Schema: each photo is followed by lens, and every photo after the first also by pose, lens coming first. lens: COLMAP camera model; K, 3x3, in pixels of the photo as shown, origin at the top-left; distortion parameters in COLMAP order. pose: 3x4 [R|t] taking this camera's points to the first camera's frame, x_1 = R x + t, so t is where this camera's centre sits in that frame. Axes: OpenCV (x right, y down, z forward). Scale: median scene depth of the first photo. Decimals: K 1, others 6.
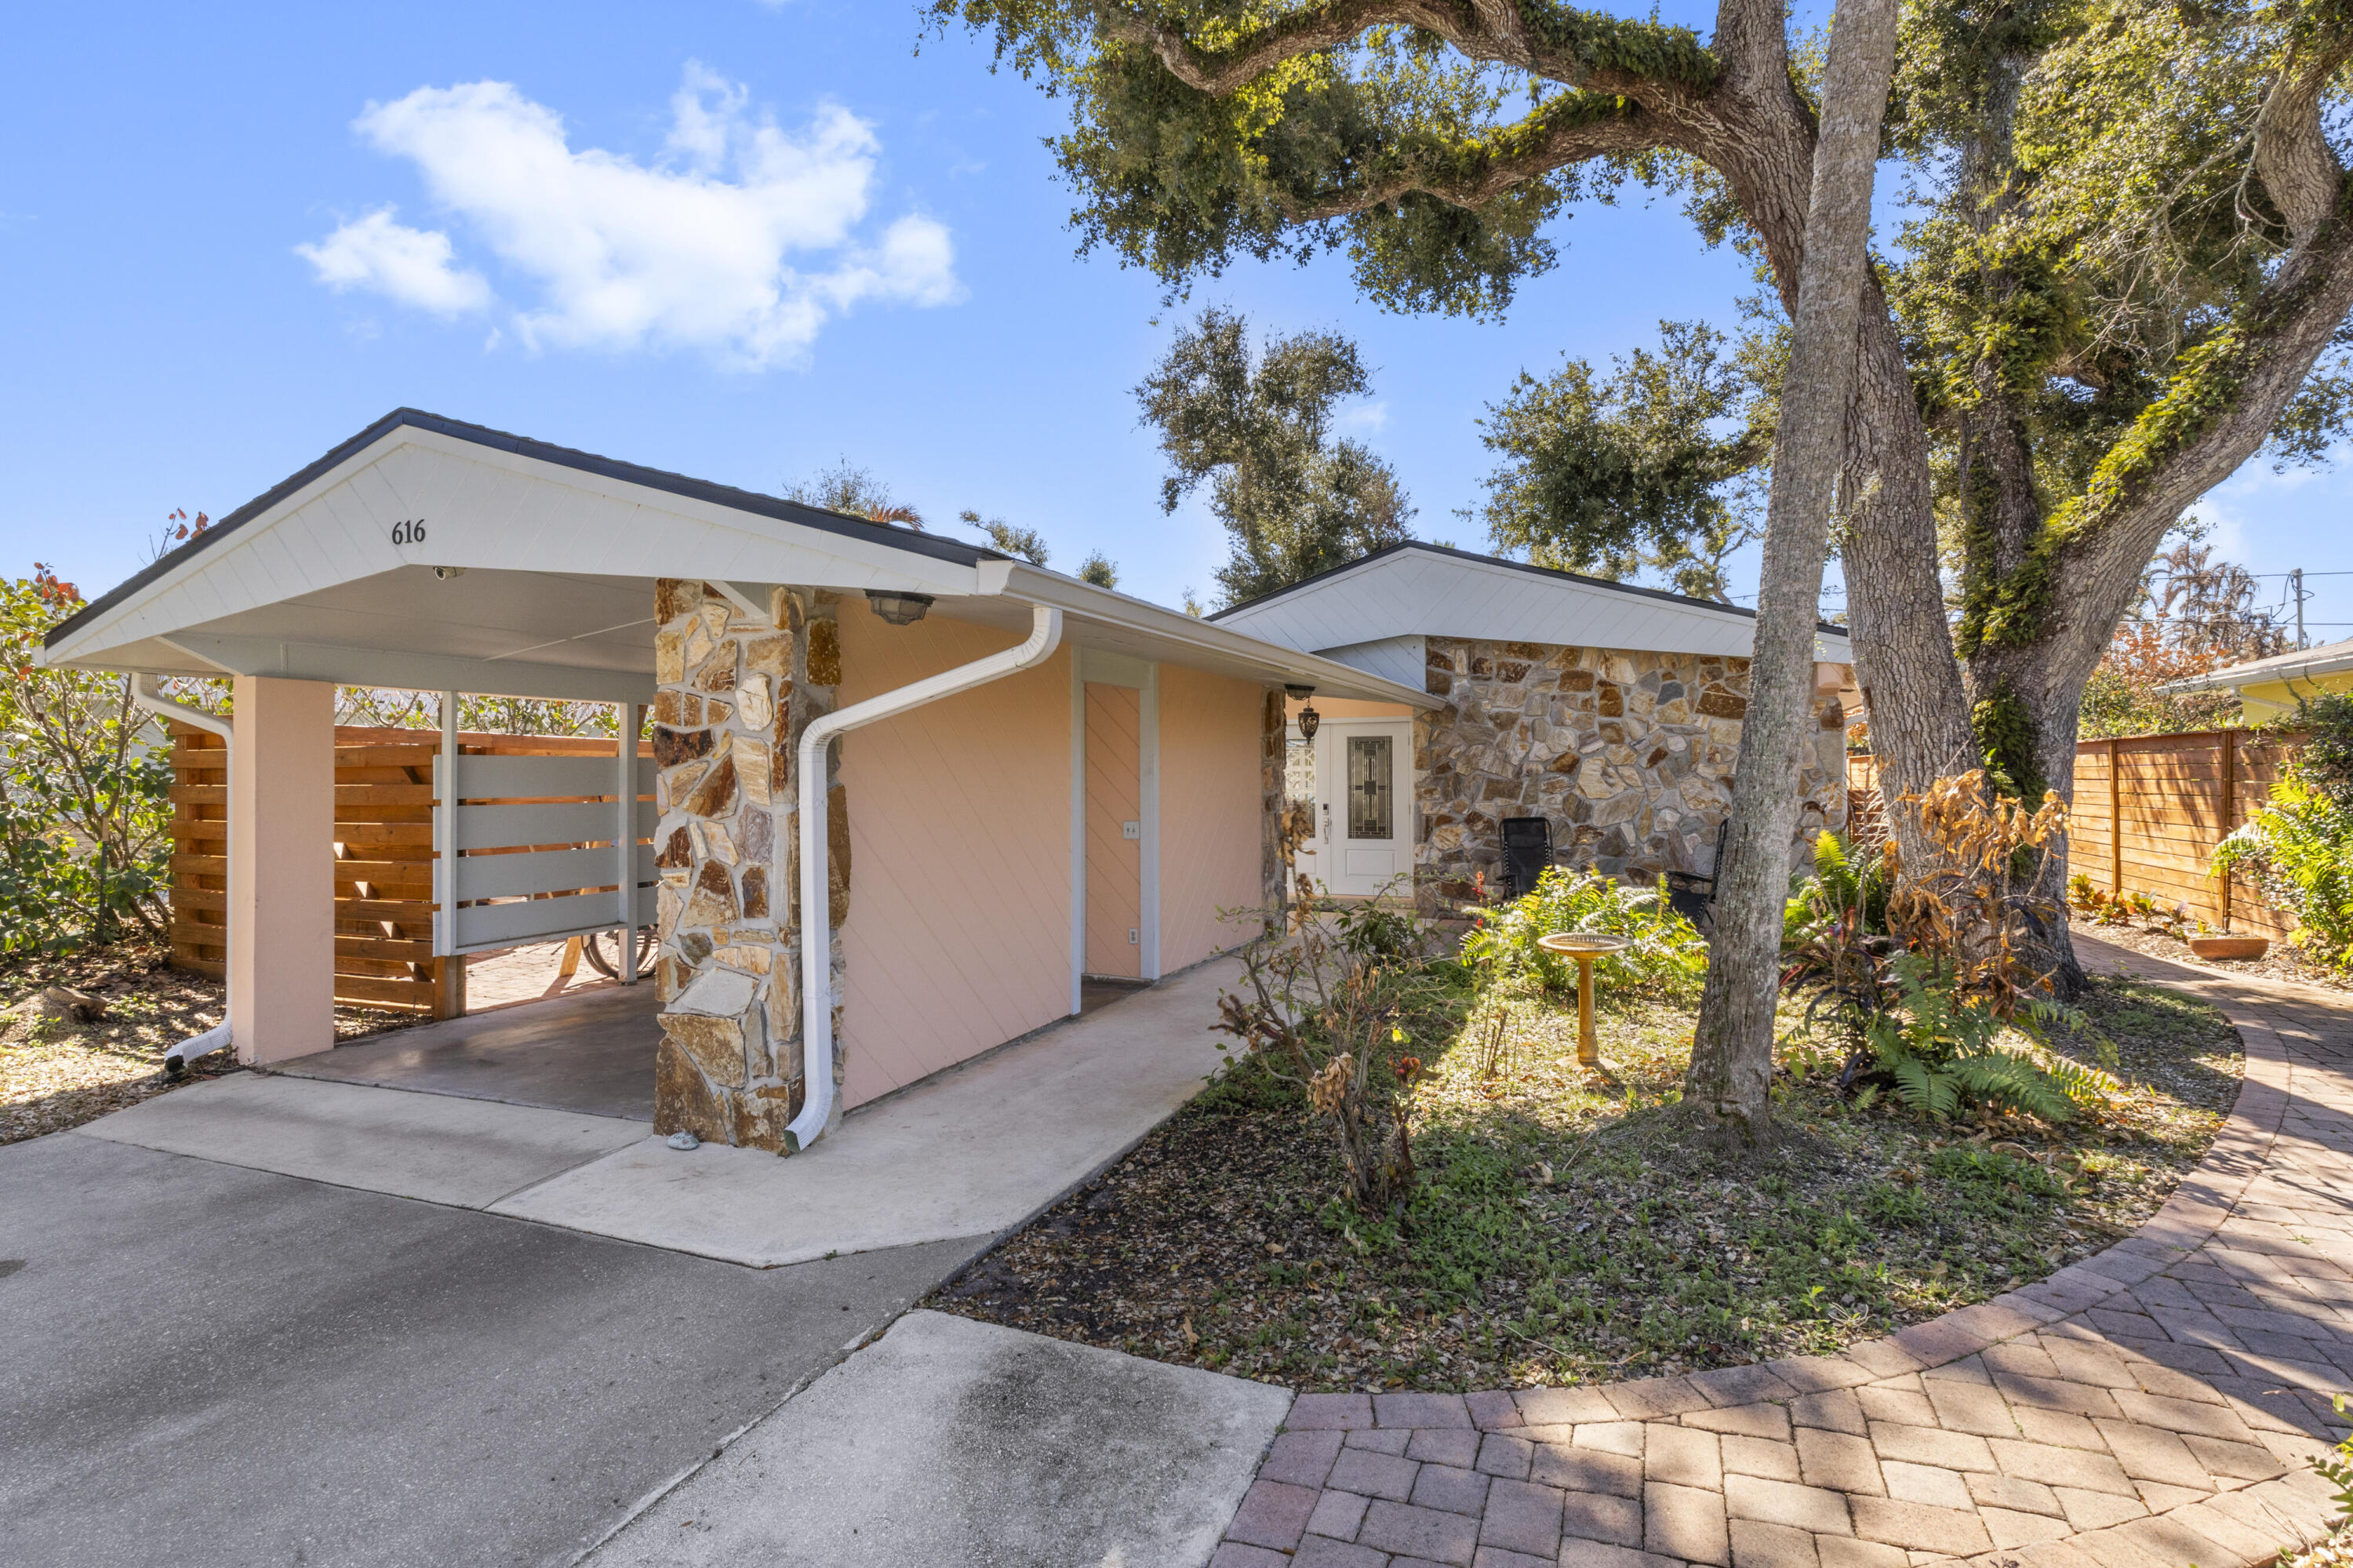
lens RADIAL K [[1130.2, 0, 1181.1], [0, 1130.2, 769.0], [0, 0, 1]] dist [0.001667, -0.000377]
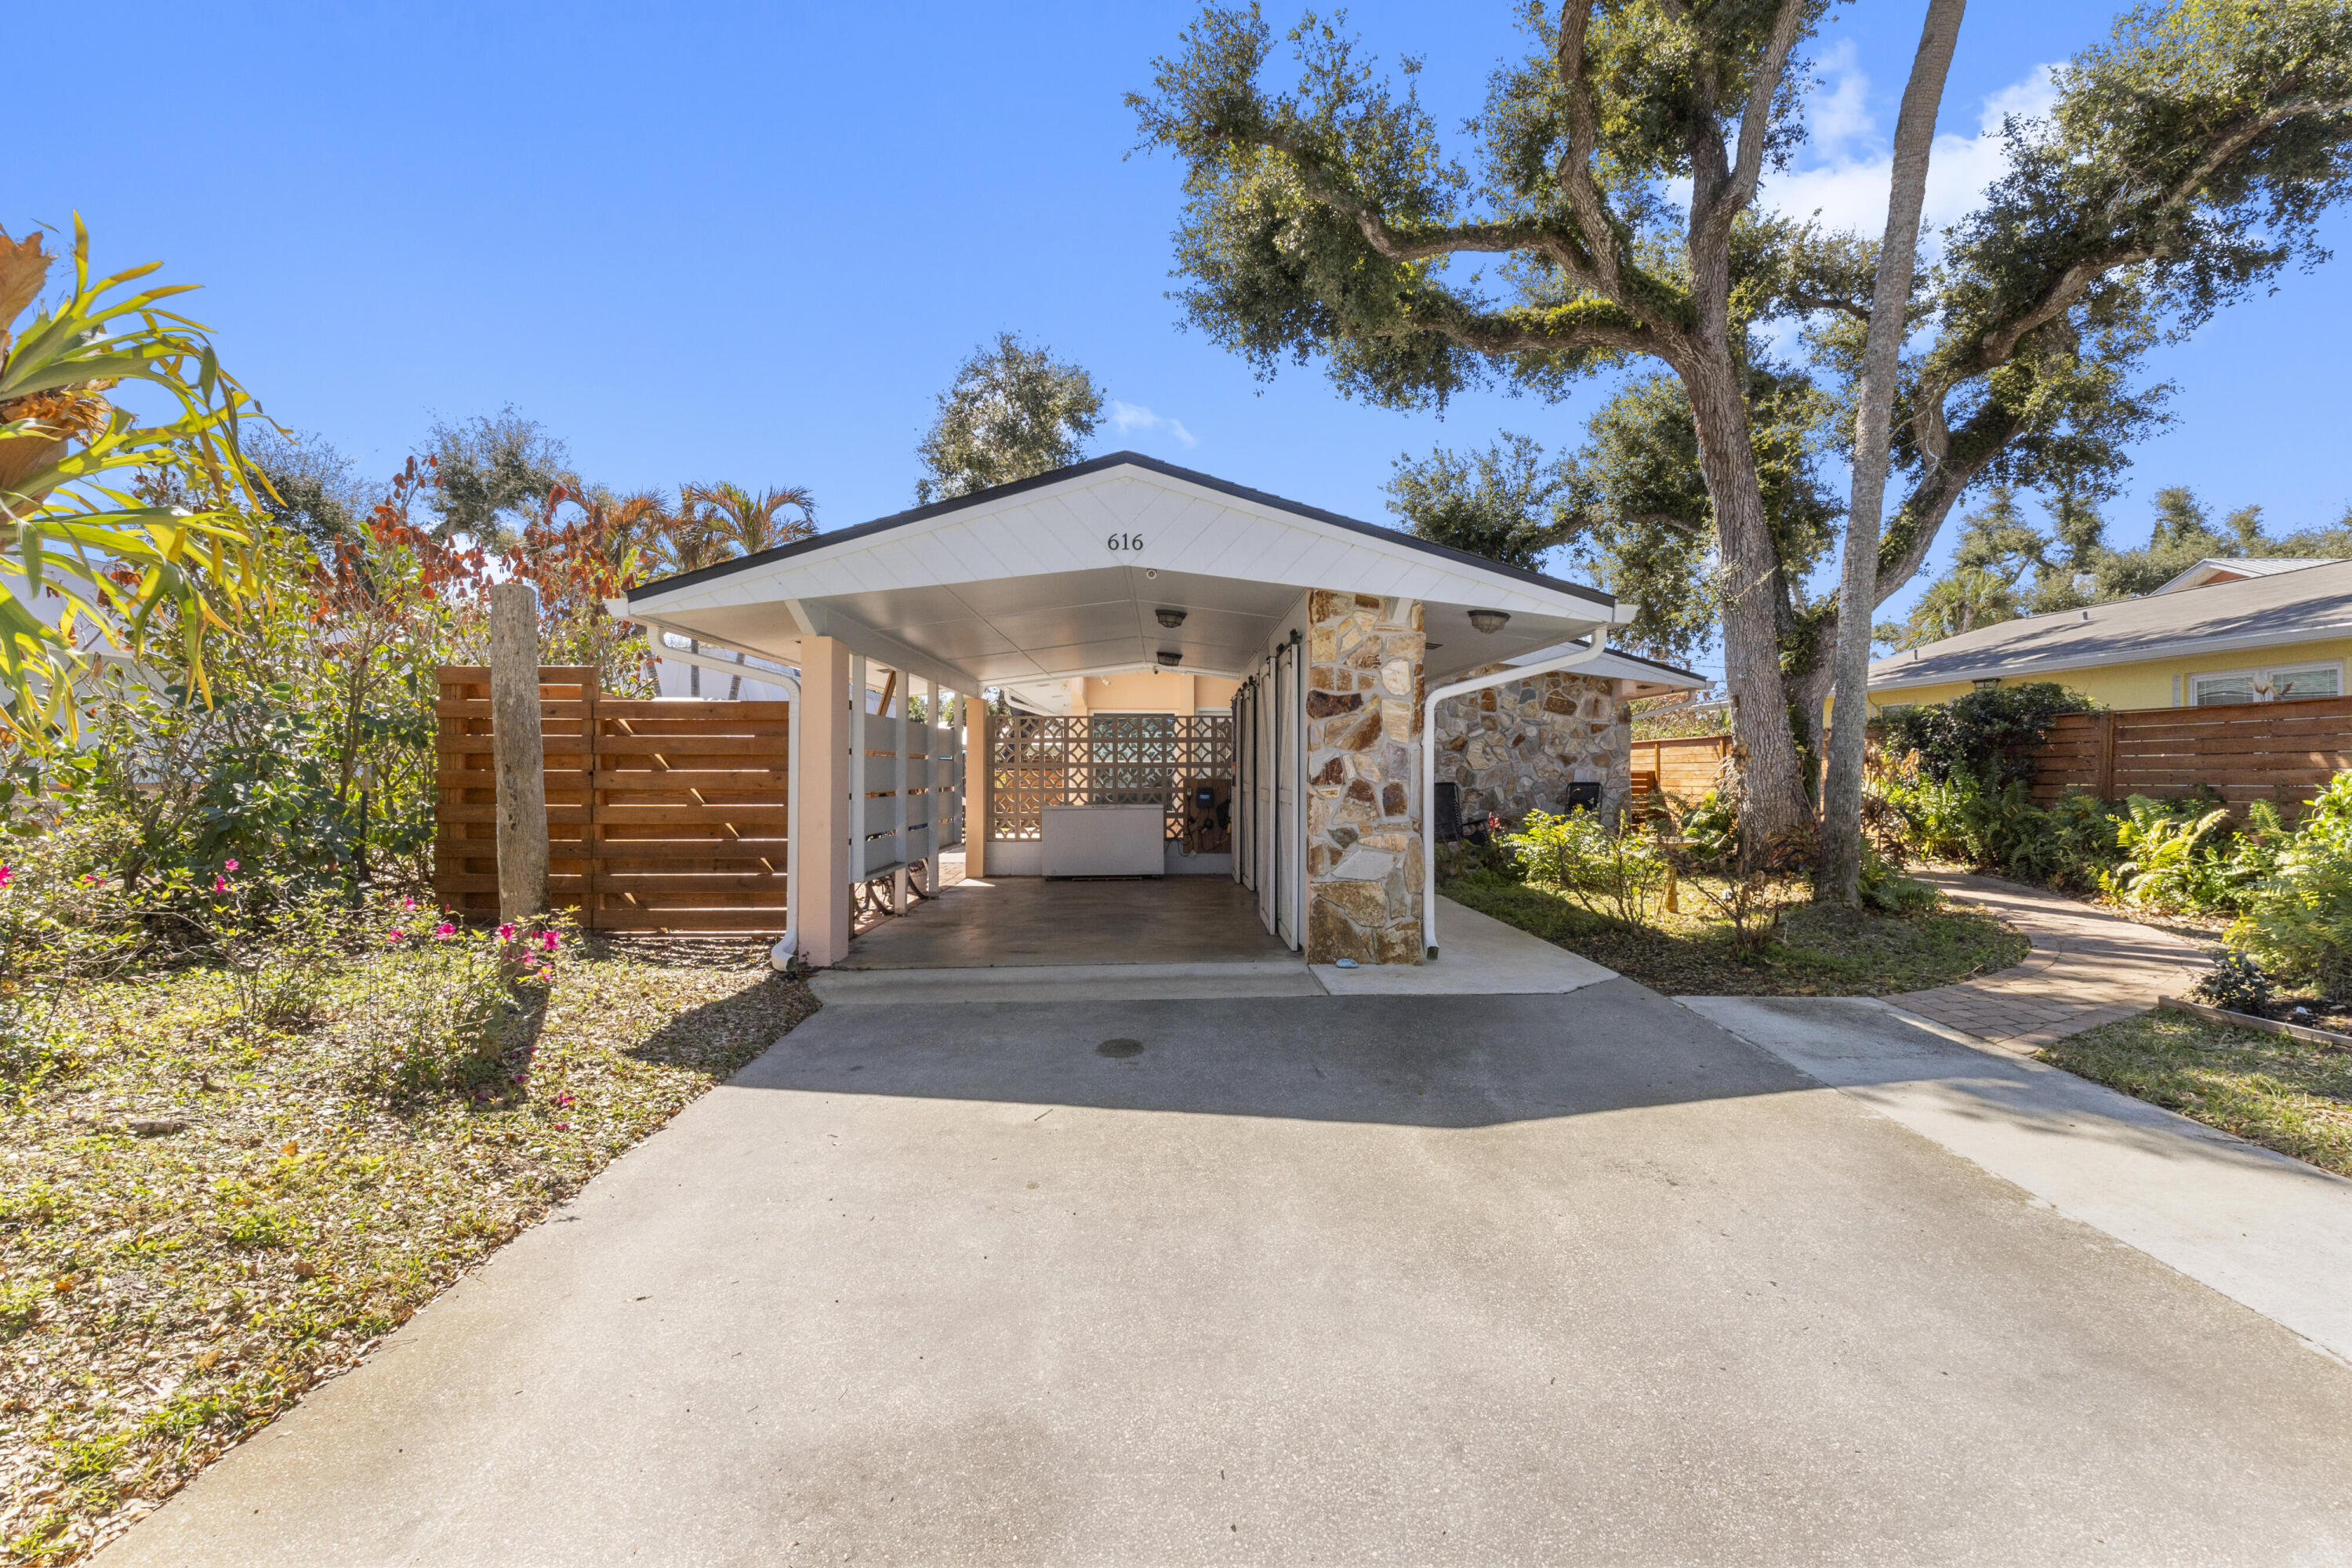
lens RADIAL K [[1117.1, 0, 1181.4], [0, 1117.1, 770.9], [0, 0, 1]] dist [-0.000630, 0.000361]
pose [[0.915537, 0.007676, 0.402162, -0.559108], [-0.008779, 0.999961, 0.000900, 0.031576], [-0.402139, -0.004354, 0.915568, -0.127665]]
